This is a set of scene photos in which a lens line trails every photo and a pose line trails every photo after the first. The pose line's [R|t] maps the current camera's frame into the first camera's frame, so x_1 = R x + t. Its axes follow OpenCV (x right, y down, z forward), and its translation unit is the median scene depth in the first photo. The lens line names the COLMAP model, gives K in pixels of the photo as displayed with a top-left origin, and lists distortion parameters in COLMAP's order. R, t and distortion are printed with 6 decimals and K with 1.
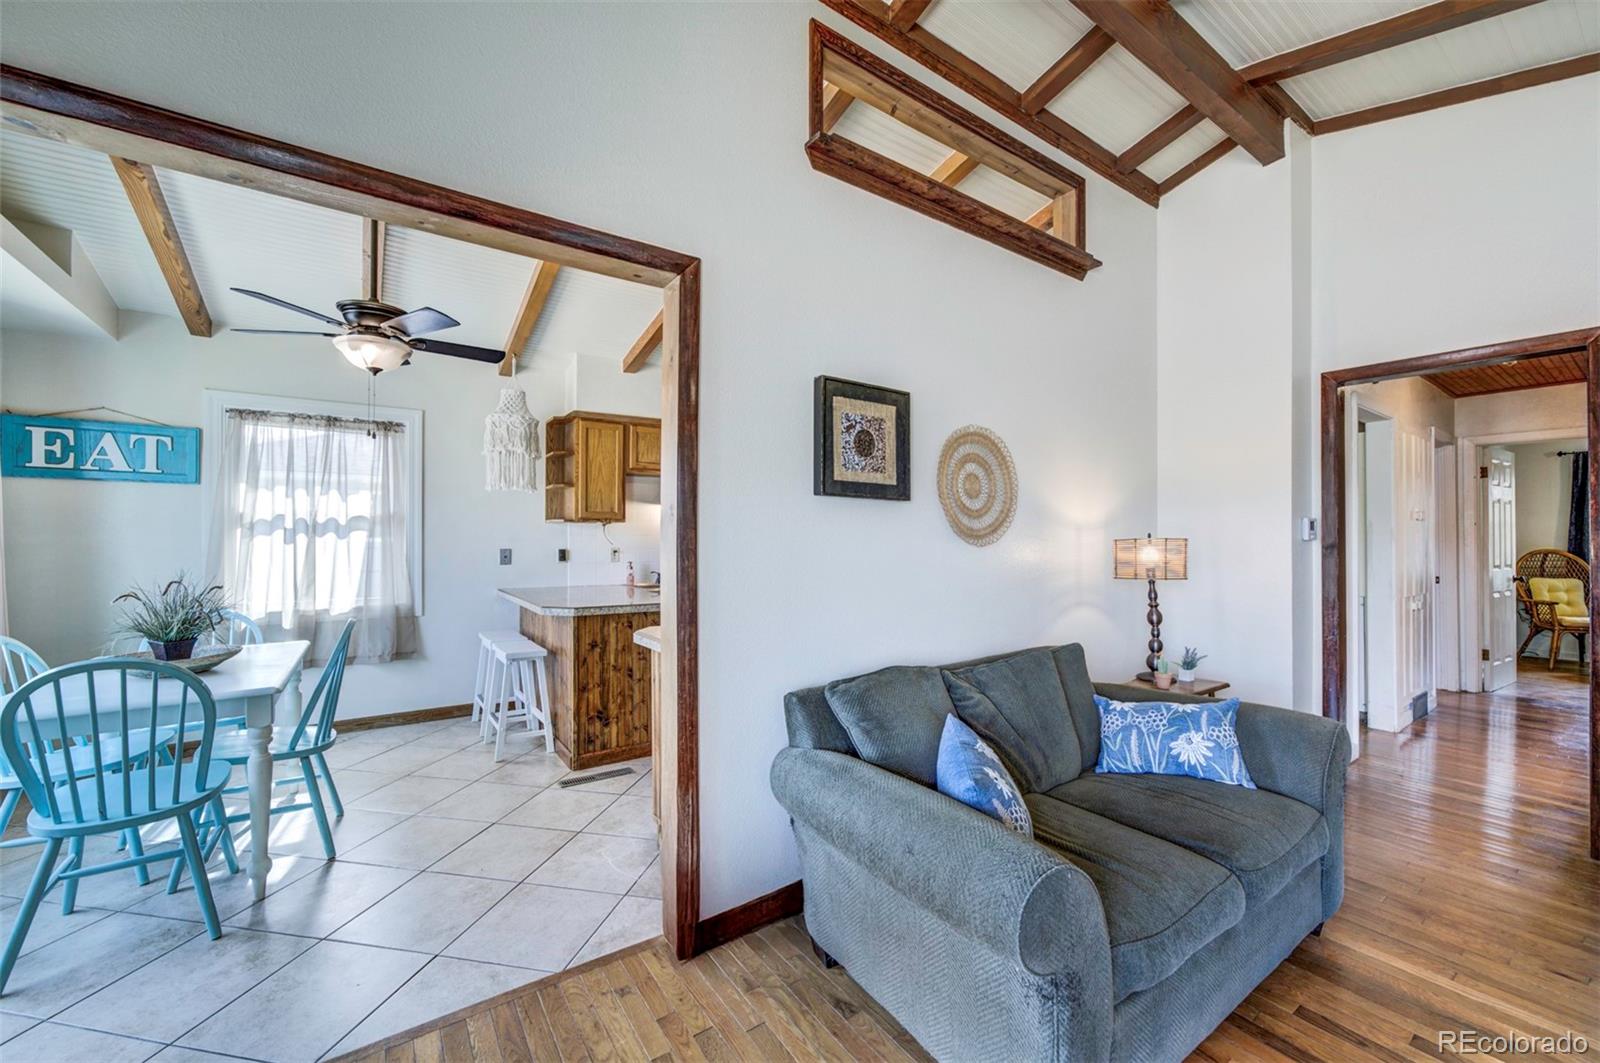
lens RADIAL K [[624.0, 0, 801.4], [0, 624.0, 532.7], [0, 0, 1]] dist [-0.013816, 0.004155]
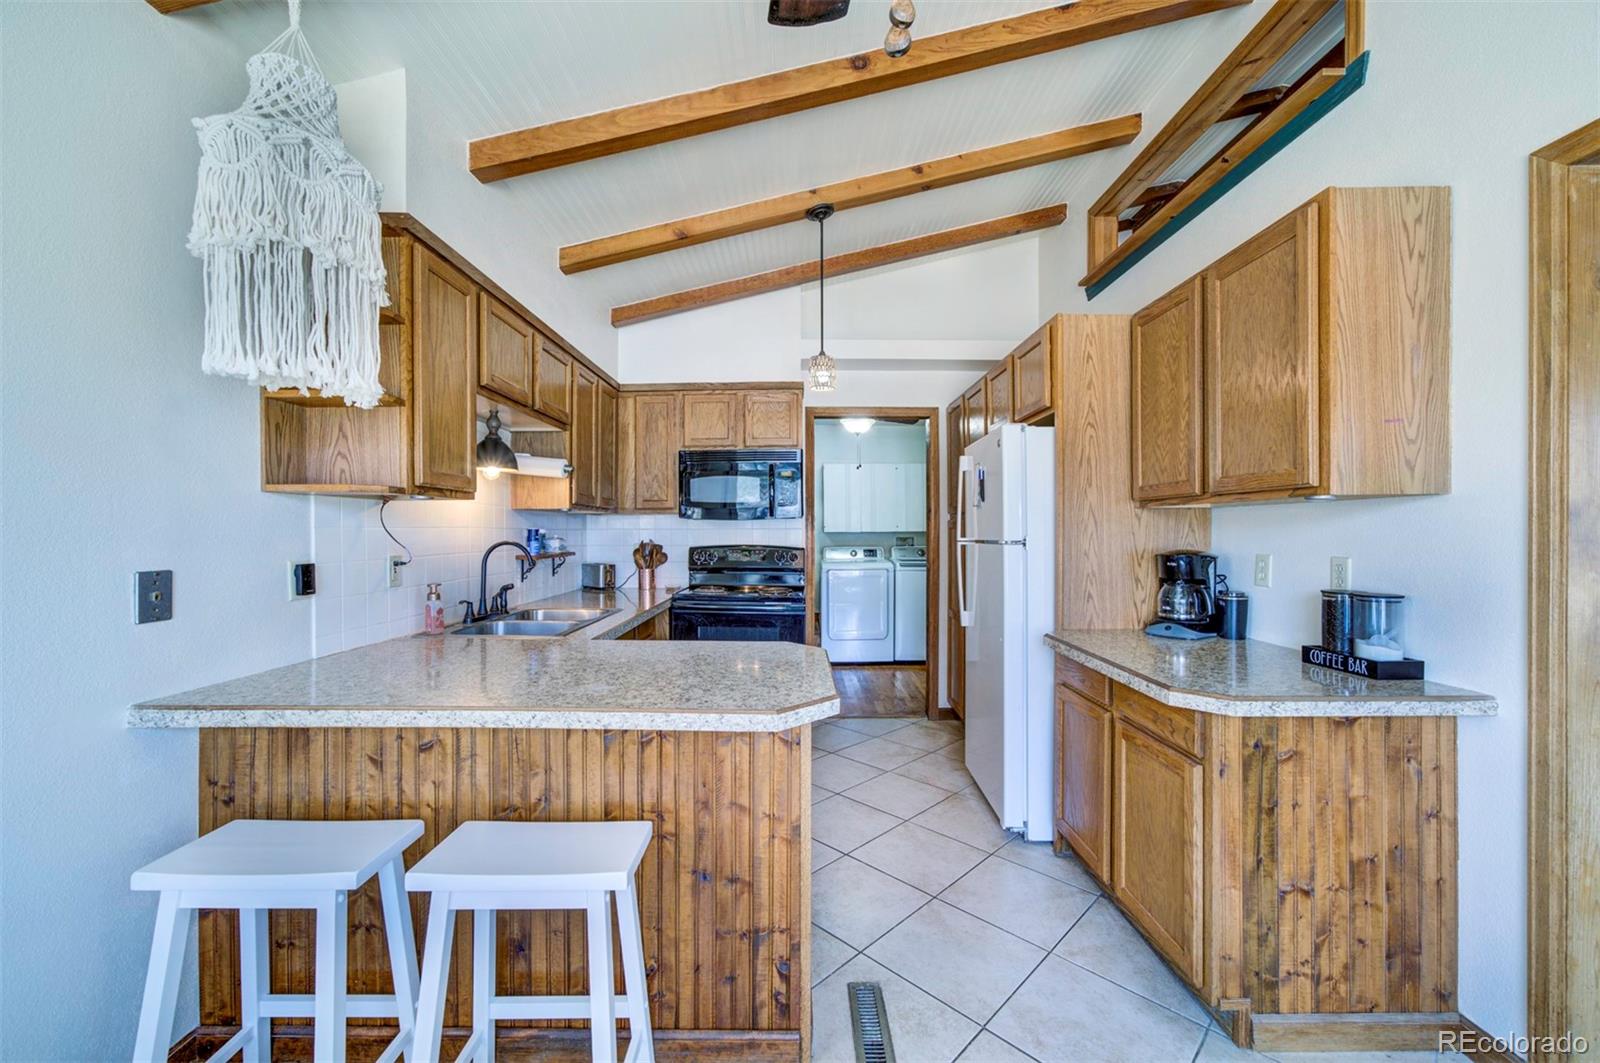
lens RADIAL K [[624.0, 0, 820.8], [0, 624.0, 533.1], [0, 0, 1]] dist [-0.013816, 0.004155]
pose [[0.572027, -0.001835, 0.820233, -0.751498], [-0.008524, 0.999930, 0.008182, 0.002669], [-0.820191, -0.011672, 0.571971, 0.779070]]
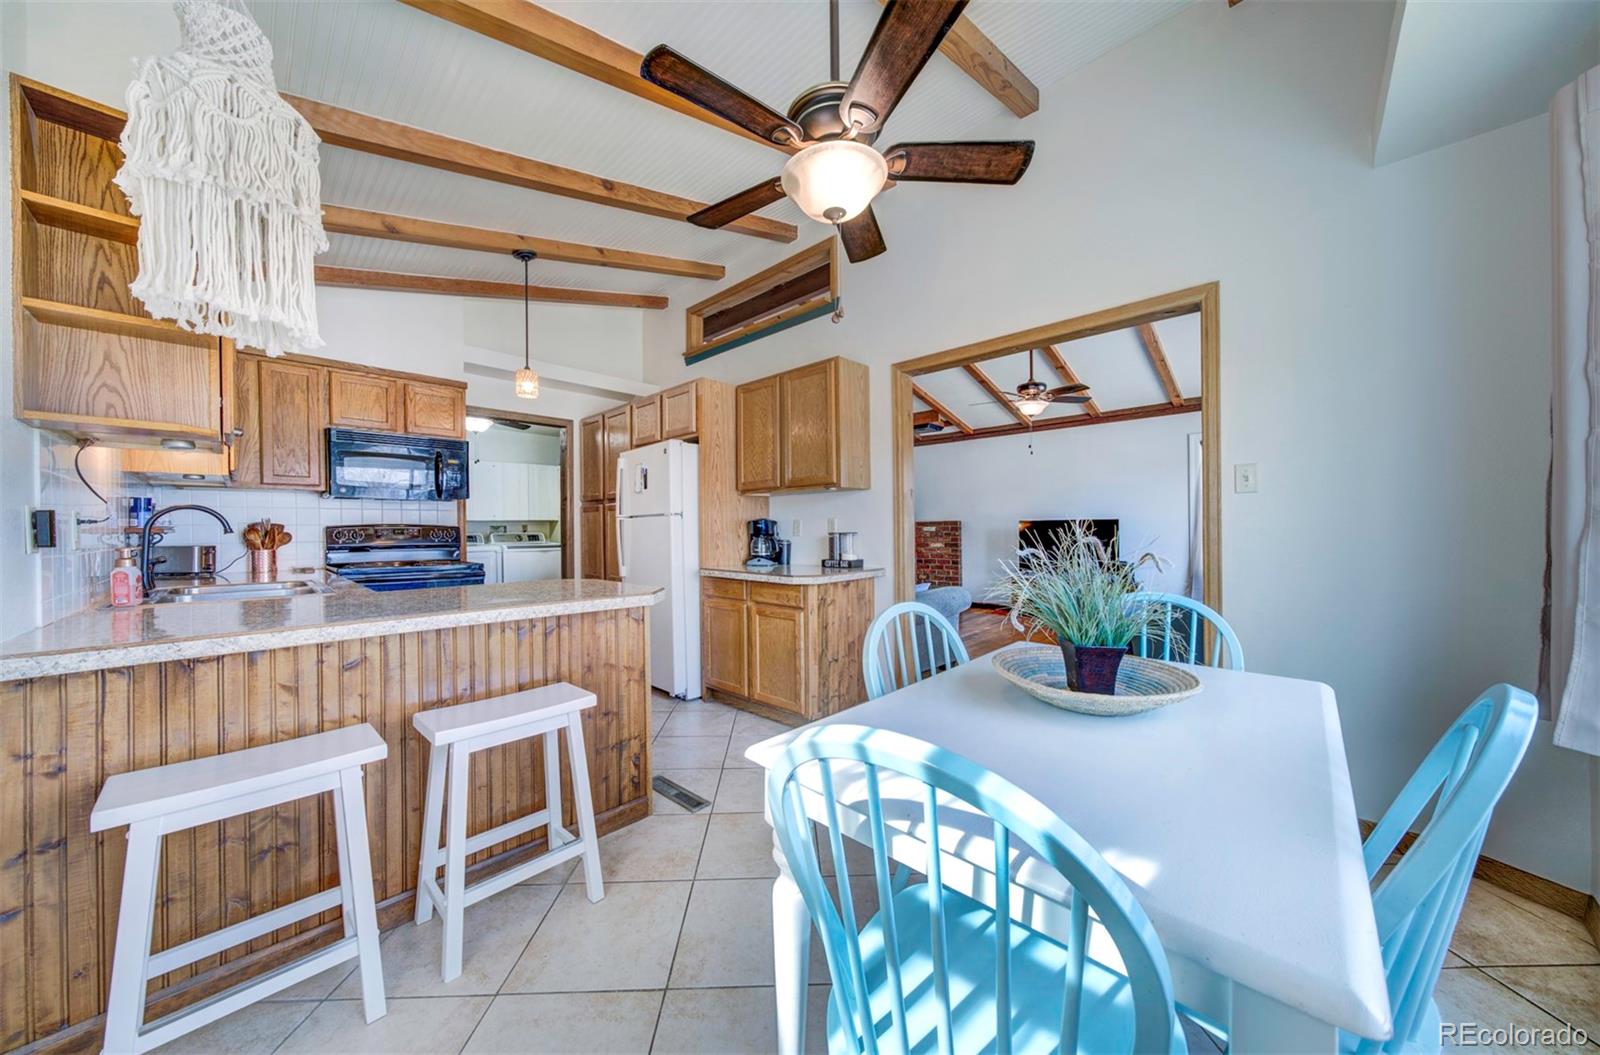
lens RADIAL K [[536.3, 0, 790.6], [0, 536.3, 532.8], [0, 0, 1]] dist [-0.003172, 0.001627]
pose [[-0.189924, 0.004020, 0.981791, -1.076956], [0.000507, 0.999992, -0.003997, 0.061171], [-0.981799, -0.000261, -0.189924, 1.014510]]
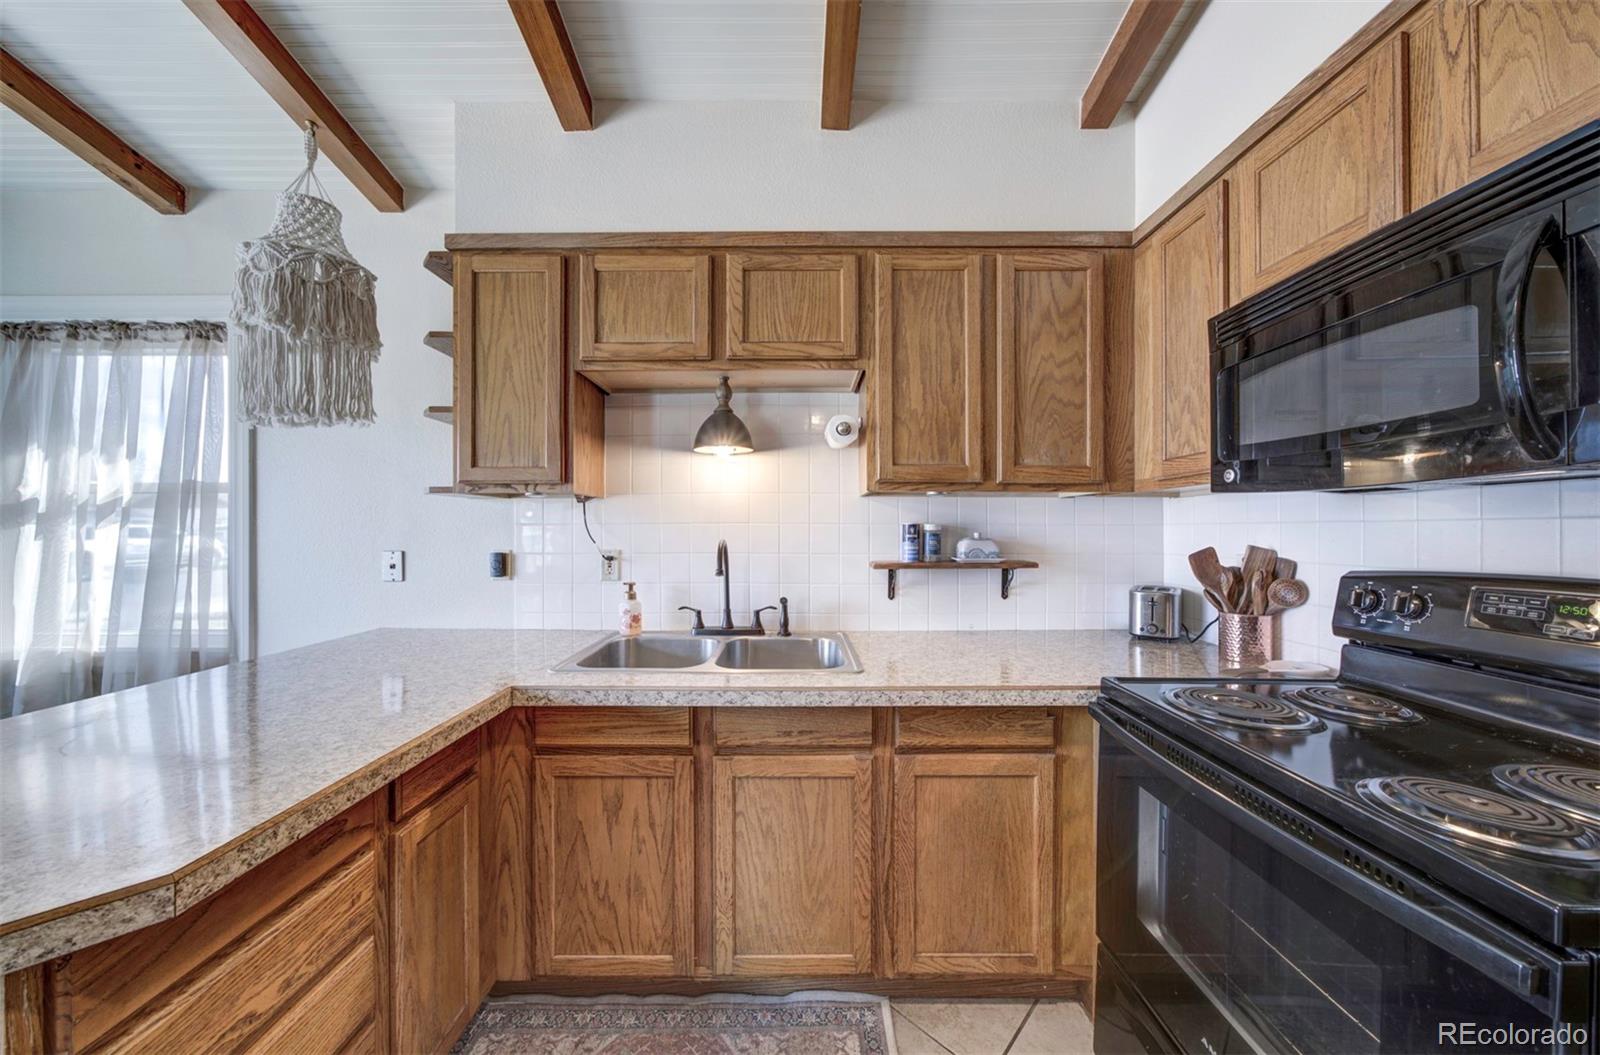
lens RADIAL K [[536.3, 0, 807.6], [0, 536.3, 531.2], [0, 0, 1]] dist [-0.003172, 0.001627]
pose [[0.806303, 0.002359, -0.591498, 0.076823], [0.005613, 0.999917, 0.011639, 0.008430], [0.591476, -0.012704, 0.806223, 1.183696]]
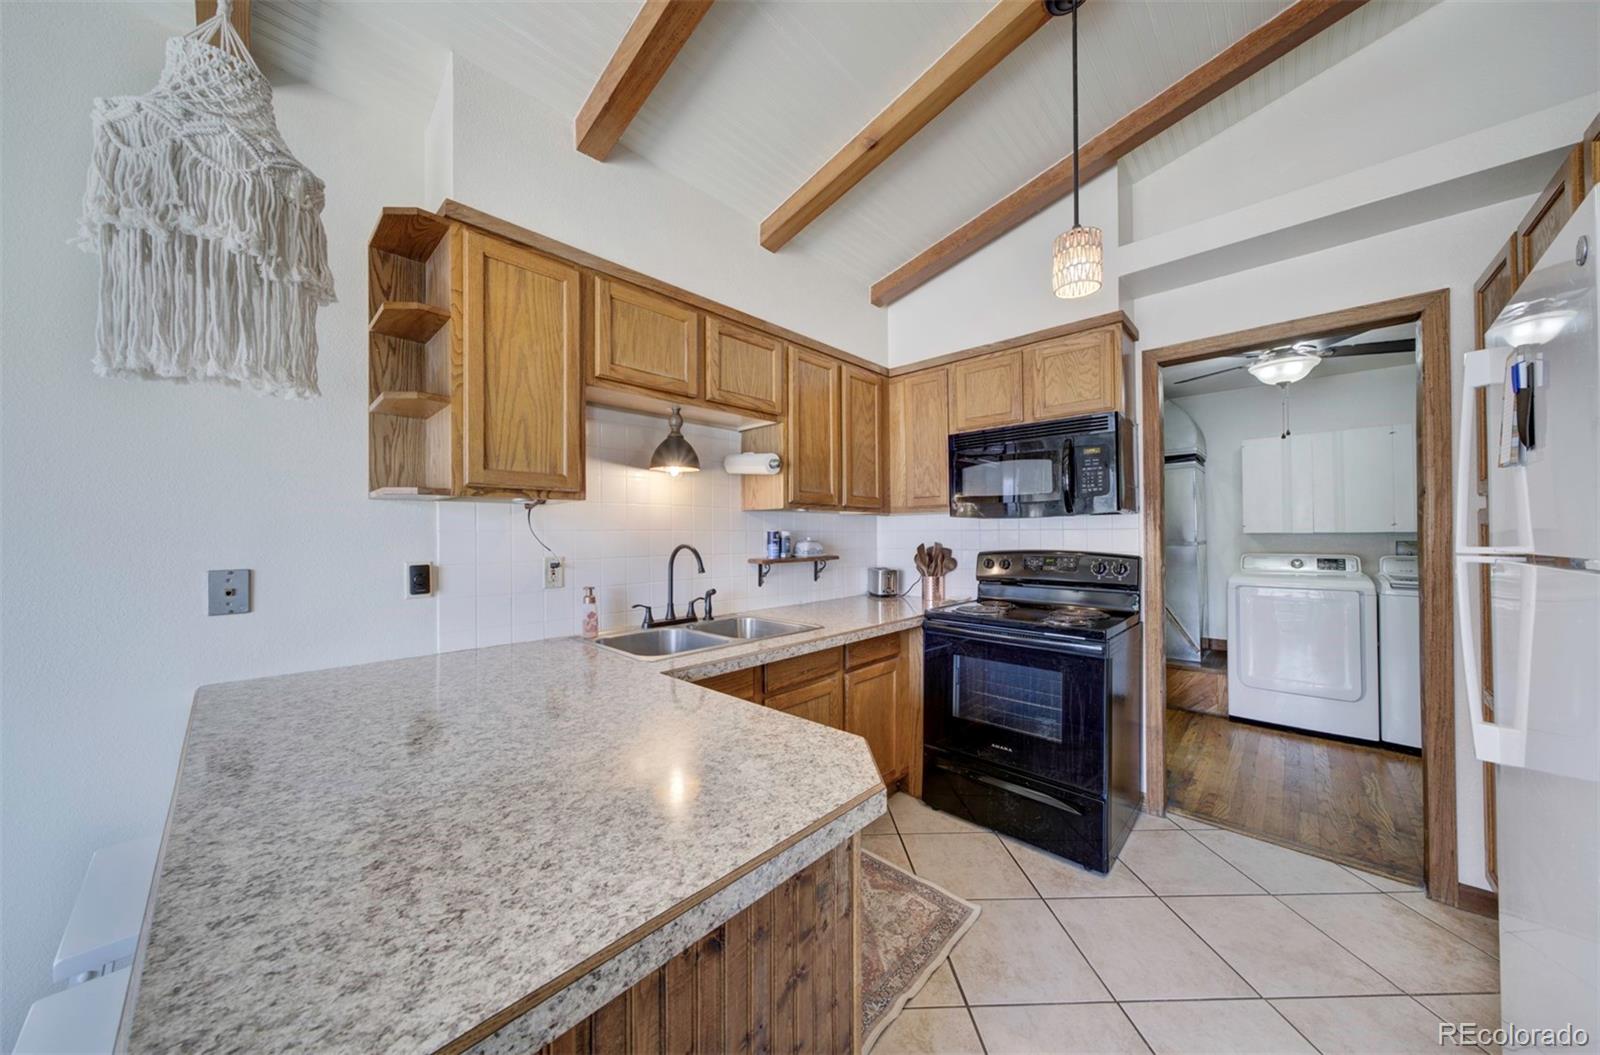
lens RADIAL K [[536.3, 0, 799.1], [0, 536.3, 529.8], [0, 0, 1]] dist [-0.003172, 0.001627]
pose [[0.982925, -0.002650, 0.183989, -0.302460], [0.002298, 0.999995, 0.002123, 0.004124], [-0.183994, -0.001664, 0.982926, 0.899660]]
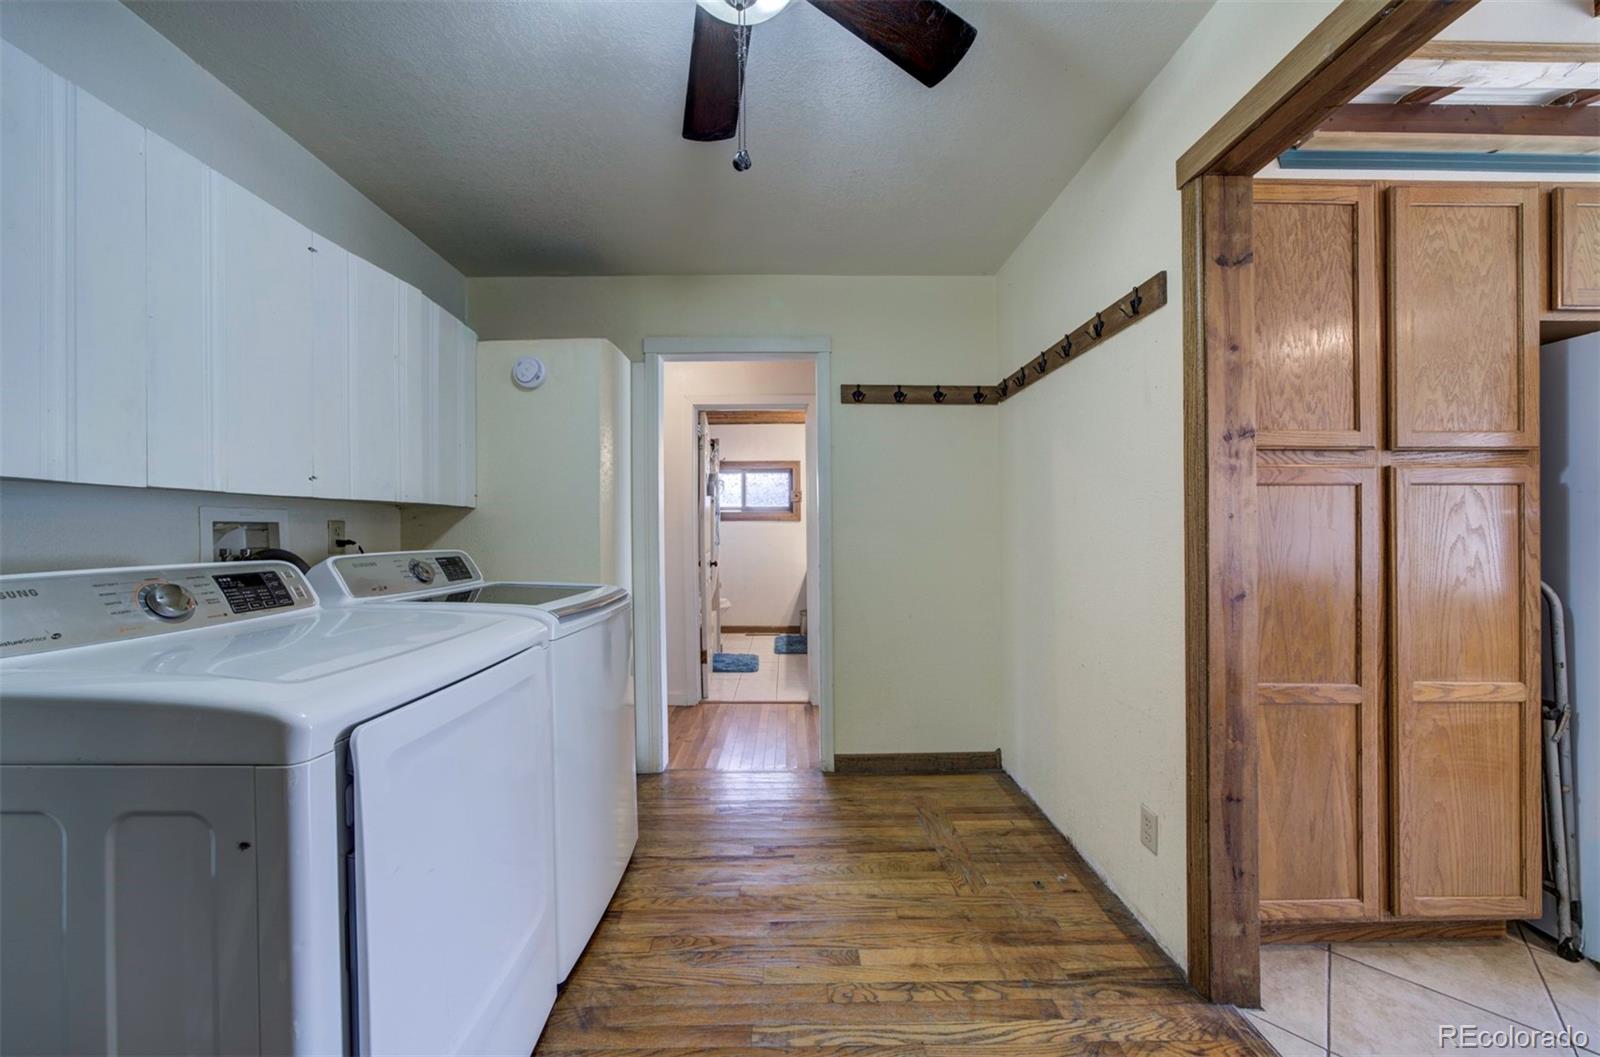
lens RADIAL K [[539.8, 0, 804.7], [0, 539.8, 532.8], [0, 0, 1]] dist [0.000216, 0.000008]
pose [[-0.826471, 0.004881, 0.562958, 0.520402], [0.001548, 0.999978, -0.006397, 0.046509], [-0.562977, -0.004415, -0.826460, 1.892325]]
